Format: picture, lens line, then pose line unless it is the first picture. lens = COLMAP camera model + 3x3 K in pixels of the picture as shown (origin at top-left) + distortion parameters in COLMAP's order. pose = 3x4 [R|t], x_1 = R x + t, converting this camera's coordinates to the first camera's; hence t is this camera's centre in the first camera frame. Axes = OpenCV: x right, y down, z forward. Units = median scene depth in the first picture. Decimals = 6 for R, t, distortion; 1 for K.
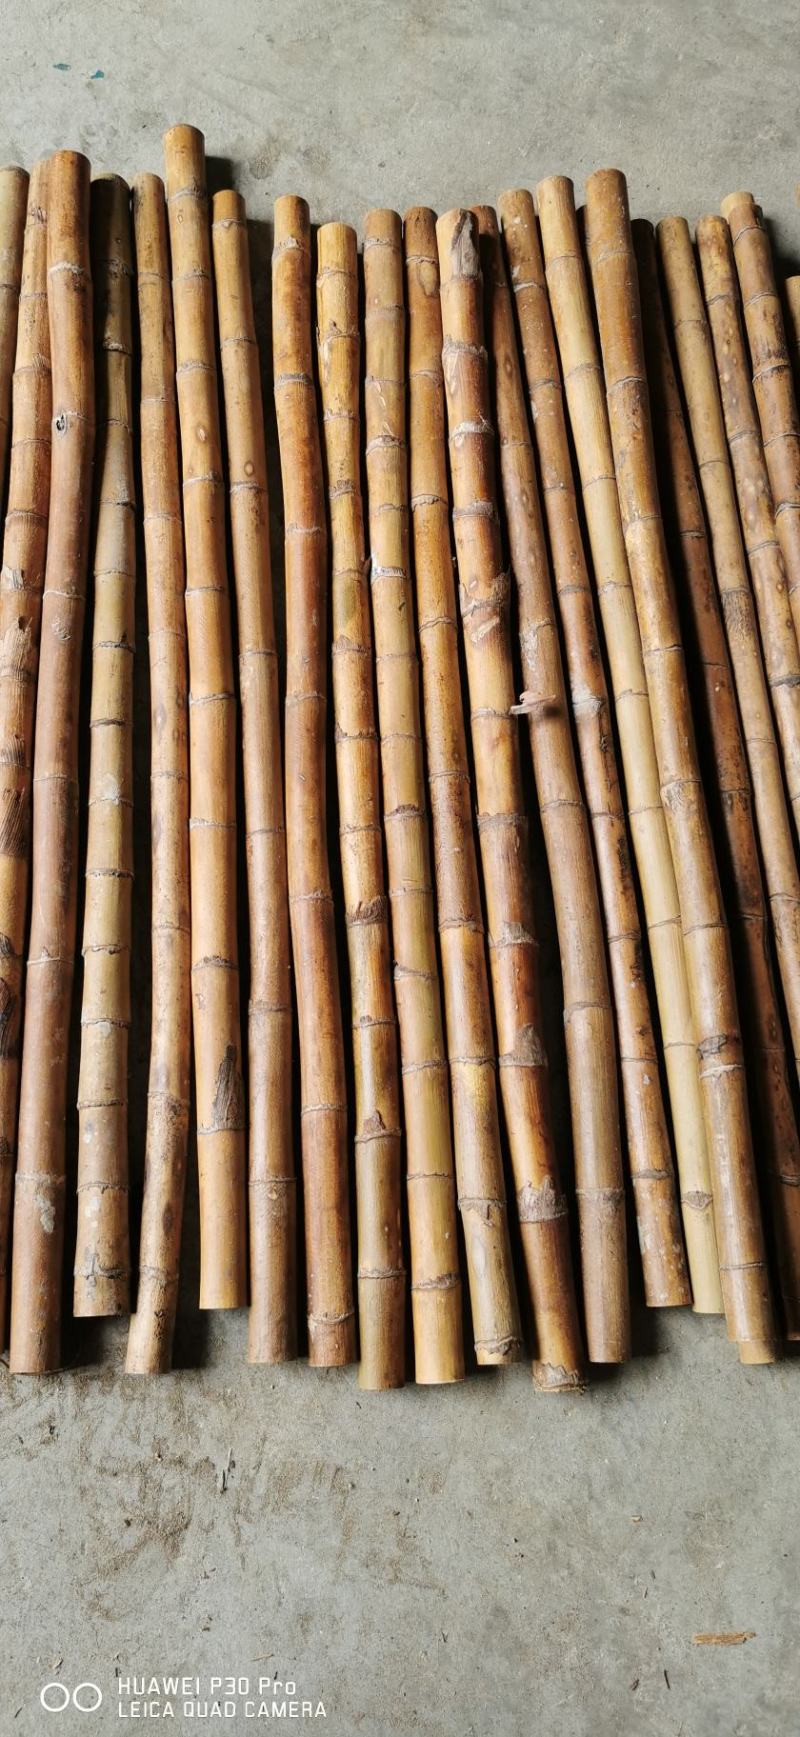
lens RADIAL K [[1383.8, 0, 384.9], [0, 1383.8, 878.4], [0, 0, 1]] dist [0.061374, -0.103261]
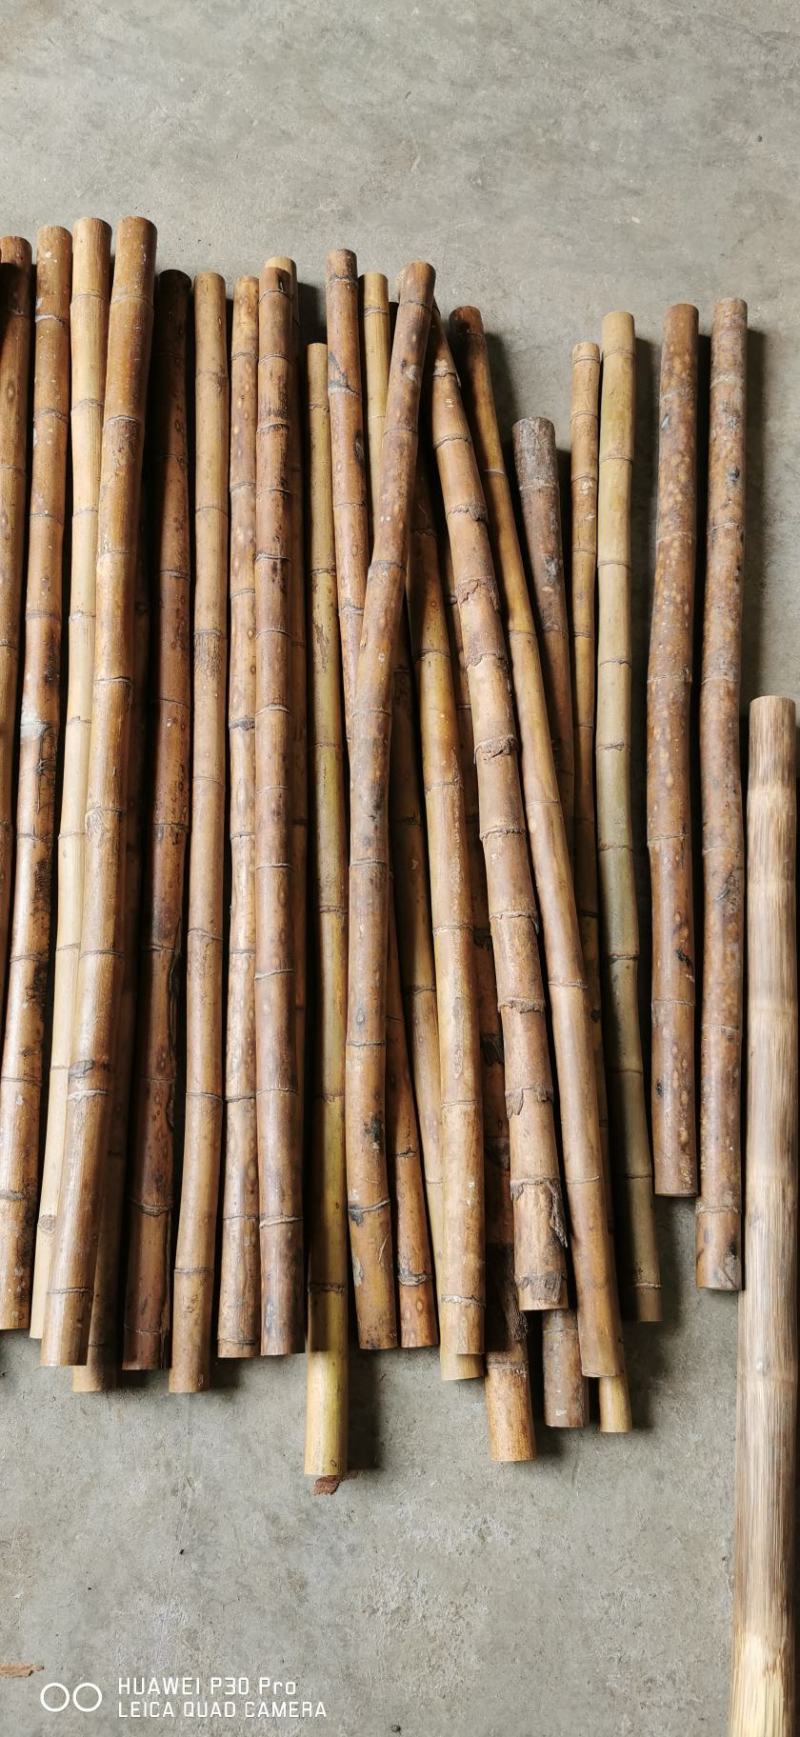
lens RADIAL K [[1383.8, 0, 386.7], [0, 1383.8, 881.4], [0, 0, 1]] dist [0.061374, -0.103261]
pose [[0.993173, 0.085626, 0.079224, 0.326087], [-0.082394, 0.995663, -0.043211, 0.008577], [-0.082581, 0.036389, 0.995920, -0.020974]]
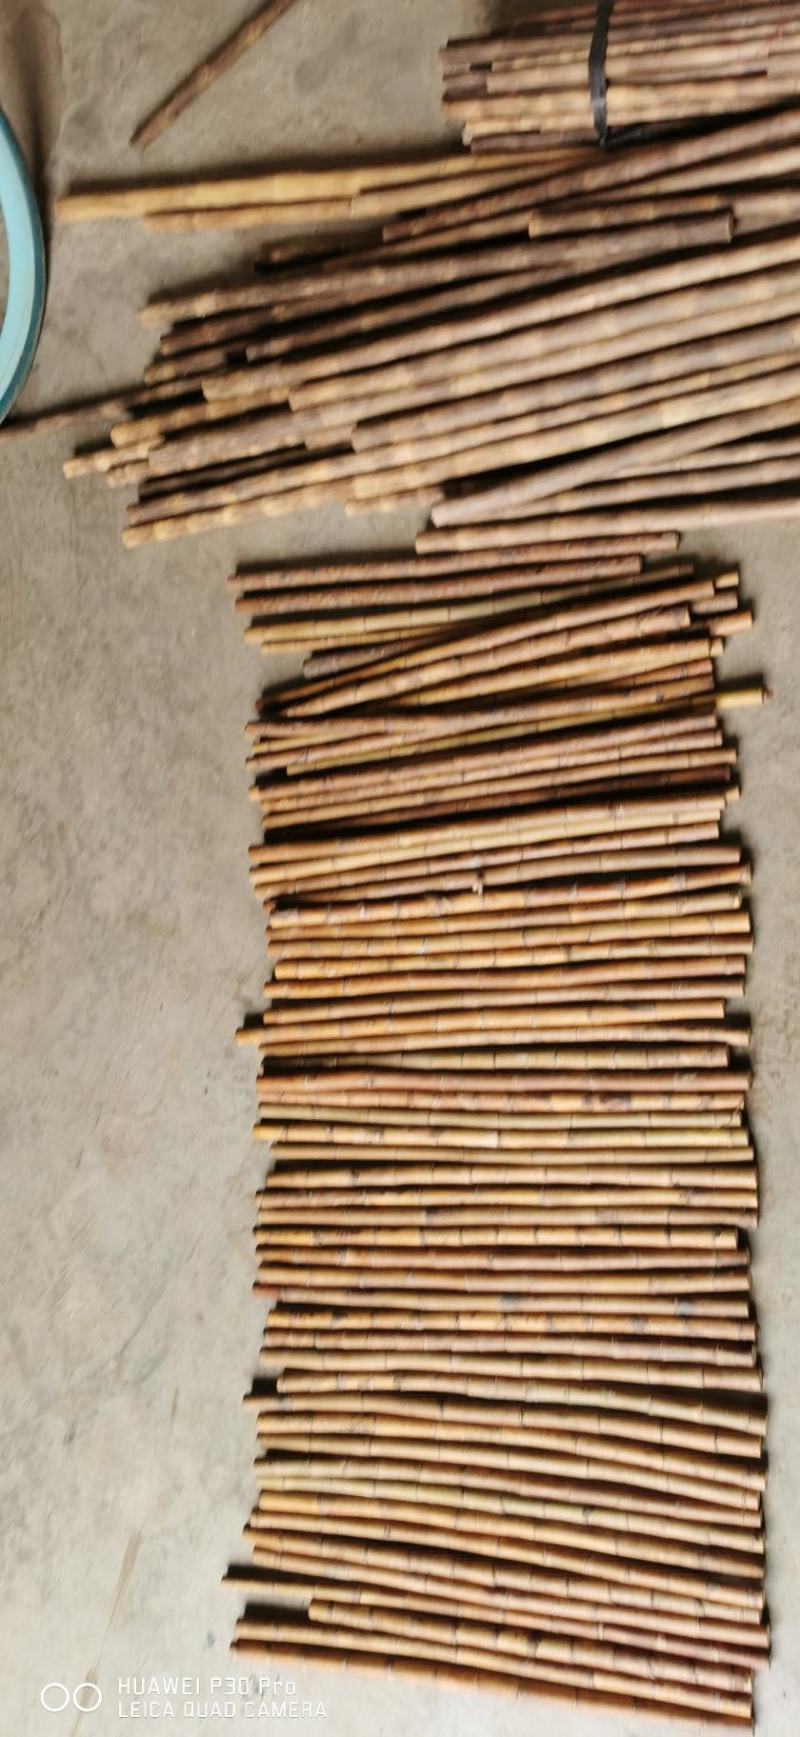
lens RADIAL K [[1383.8, 0, 402.4], [0, 1383.8, 816.0], [0, 0, 1]] dist [0.061374, -0.103261]
pose [[-0.041106, -0.998748, 0.028492, 0.158769], [0.990140, -0.044540, -0.132811, 0.067920], [0.133914, 0.022752, 0.990732, -1.374579]]
